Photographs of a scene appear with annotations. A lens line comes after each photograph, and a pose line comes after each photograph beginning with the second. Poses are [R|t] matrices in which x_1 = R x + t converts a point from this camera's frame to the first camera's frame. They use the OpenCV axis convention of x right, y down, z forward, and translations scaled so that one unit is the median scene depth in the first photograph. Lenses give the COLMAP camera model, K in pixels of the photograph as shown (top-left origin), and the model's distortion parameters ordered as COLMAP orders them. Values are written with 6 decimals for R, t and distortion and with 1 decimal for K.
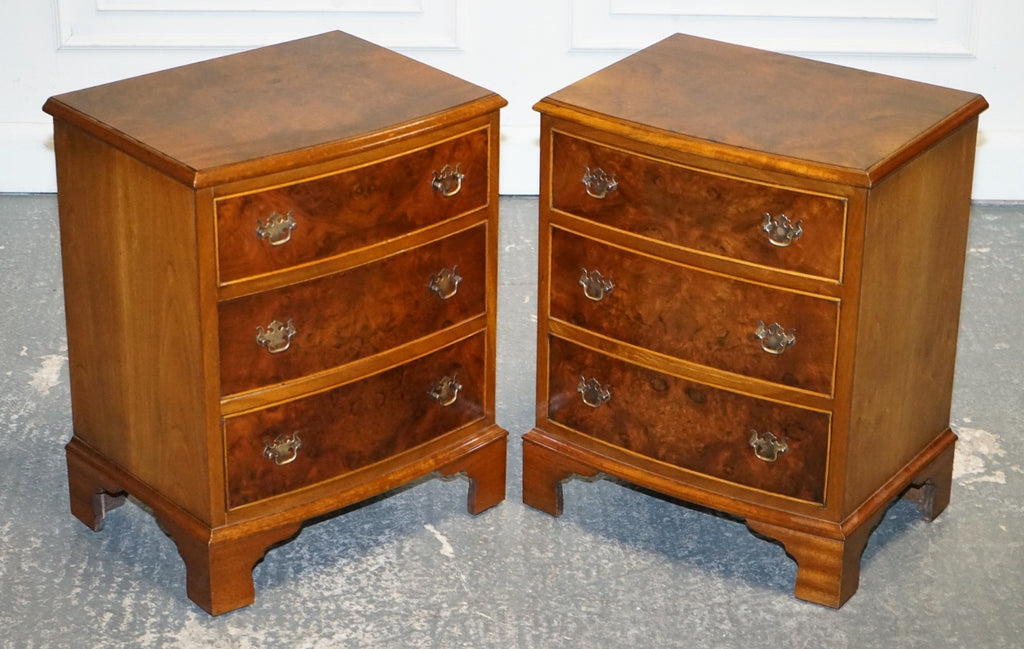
lens RADIAL K [[2456.4, 0, 512.0], [0, 2456.4, 324.5], [0, 0, 1]] dist [0.041465, 0.182308]
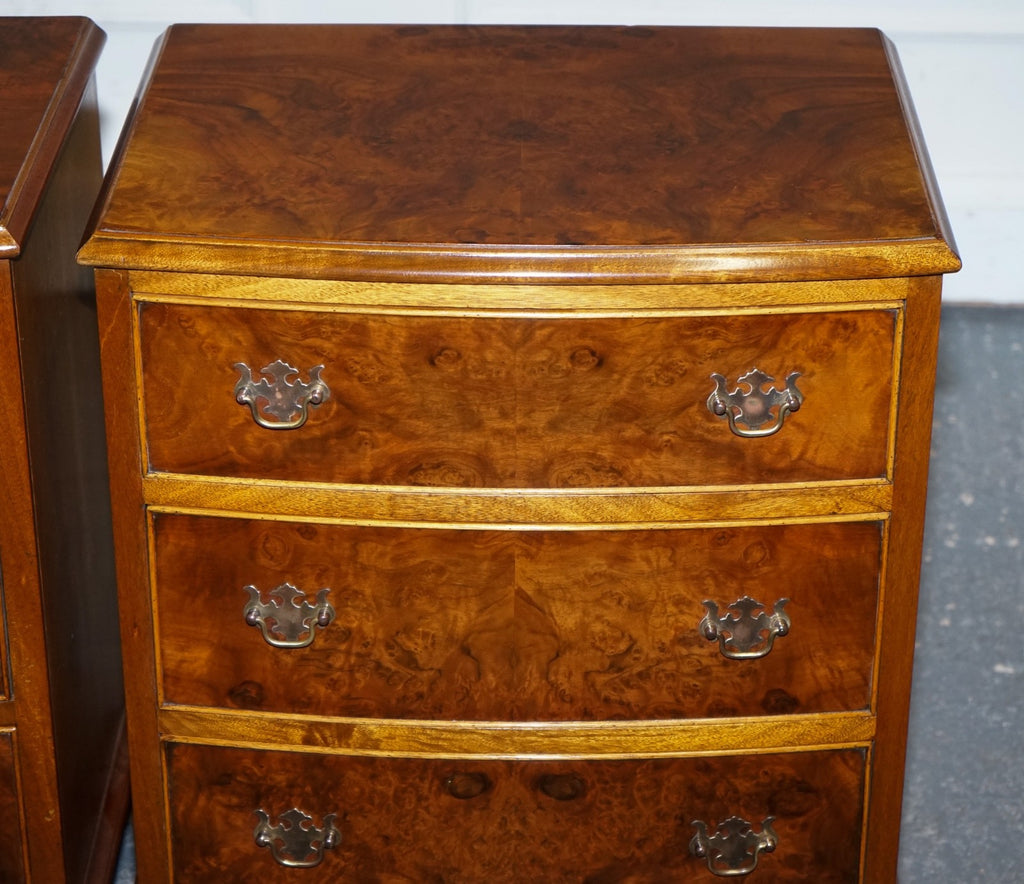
lens RADIAL K [[2958.5, 0, 512.0], [0, 2958.5, 442.0], [0, 0, 1]] dist [-0.055475, 0.670307]
pose [[0.837471, -0.257362, 0.482087, -0.183482], [0.231508, 0.966175, 0.113621, -0.098560], [-0.495022, 0.016453, 0.868725, 0.520666]]
